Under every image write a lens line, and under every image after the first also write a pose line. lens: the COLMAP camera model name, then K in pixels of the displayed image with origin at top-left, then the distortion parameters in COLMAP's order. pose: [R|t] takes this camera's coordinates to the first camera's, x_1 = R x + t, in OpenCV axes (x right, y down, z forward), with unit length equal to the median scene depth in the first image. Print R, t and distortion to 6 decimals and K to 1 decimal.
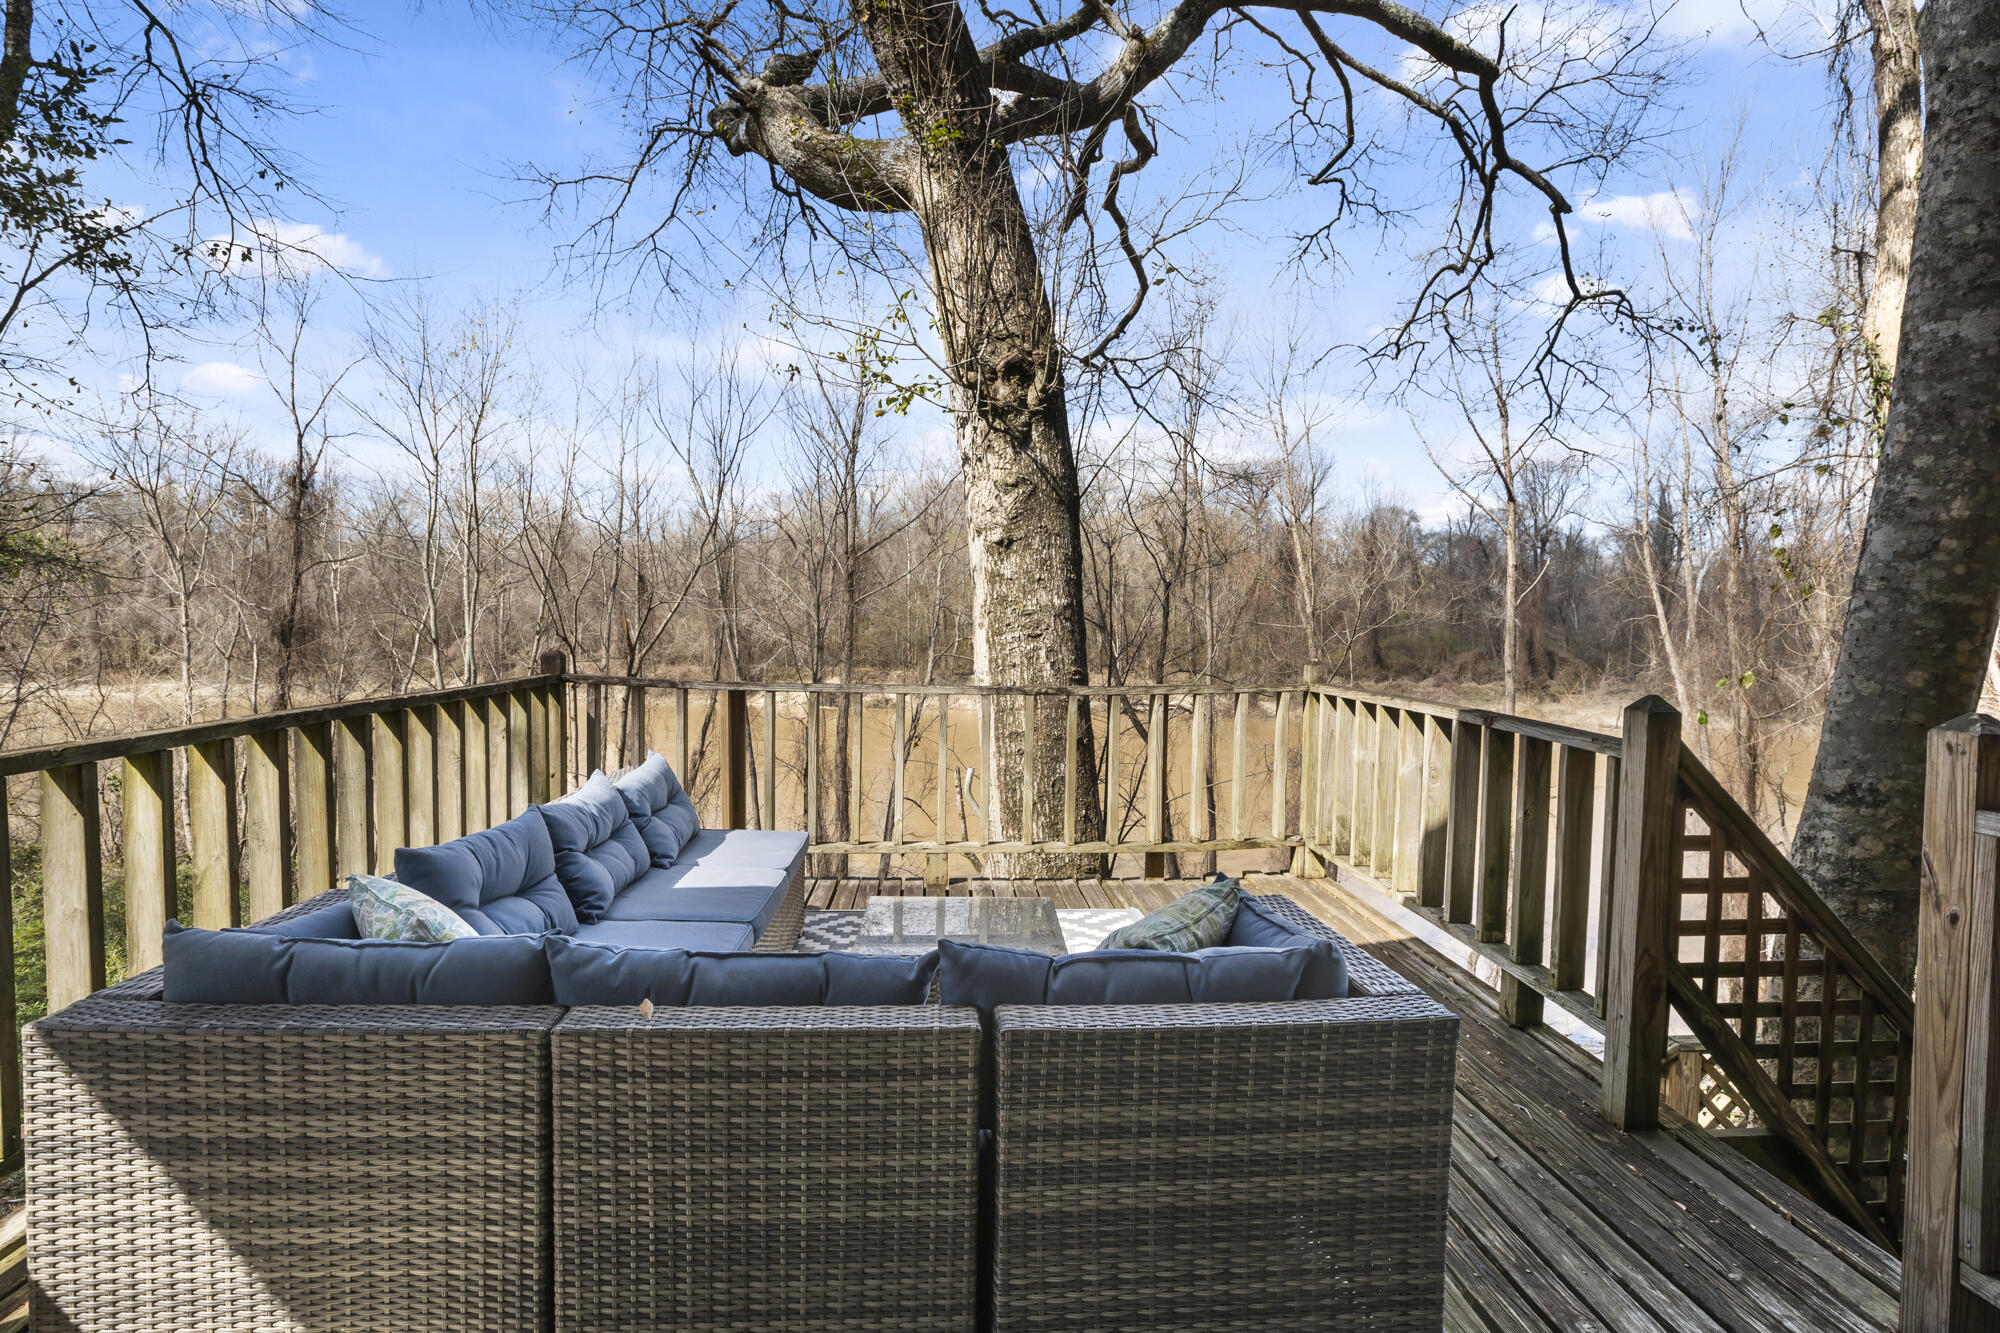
lens RADIAL K [[1017.1, 0, 1000.4], [0, 1017.1, 659.6], [0, 0, 1]] dist [-0.051653, 0.026363]
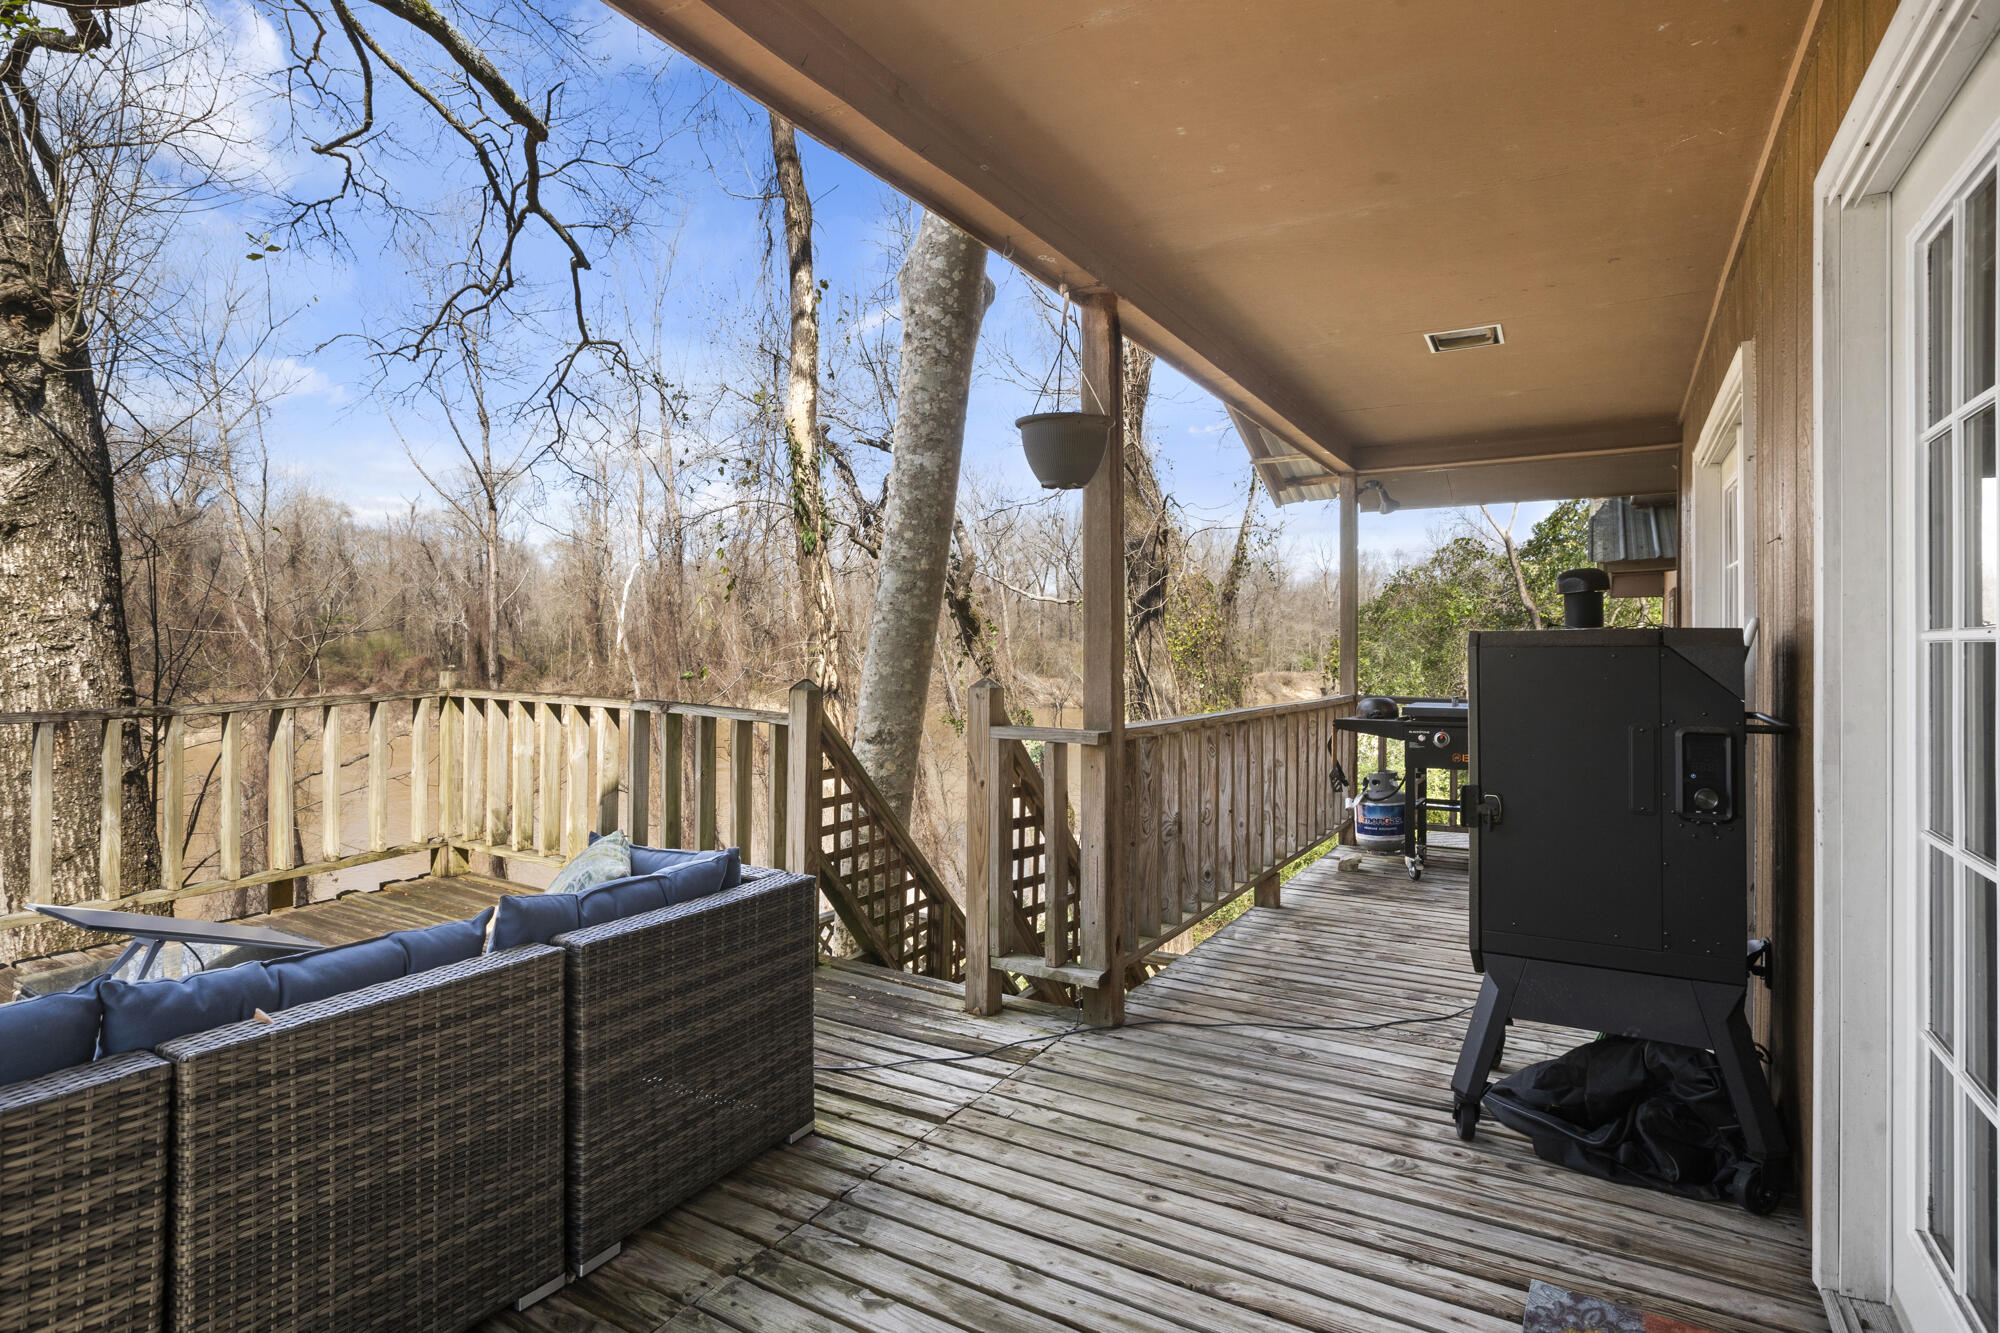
lens RADIAL K [[1024.1, 0, 1003.2], [0, 1024.1, 635.5], [0, 0, 1]] dist [-0.052851, 0.030590]
pose [[0.565866, -0.007048, 0.824467, -0.192233], [0.030549, 0.999456, -0.012424, -0.000969], [-0.823931, 0.032217, 0.565773, -0.052171]]
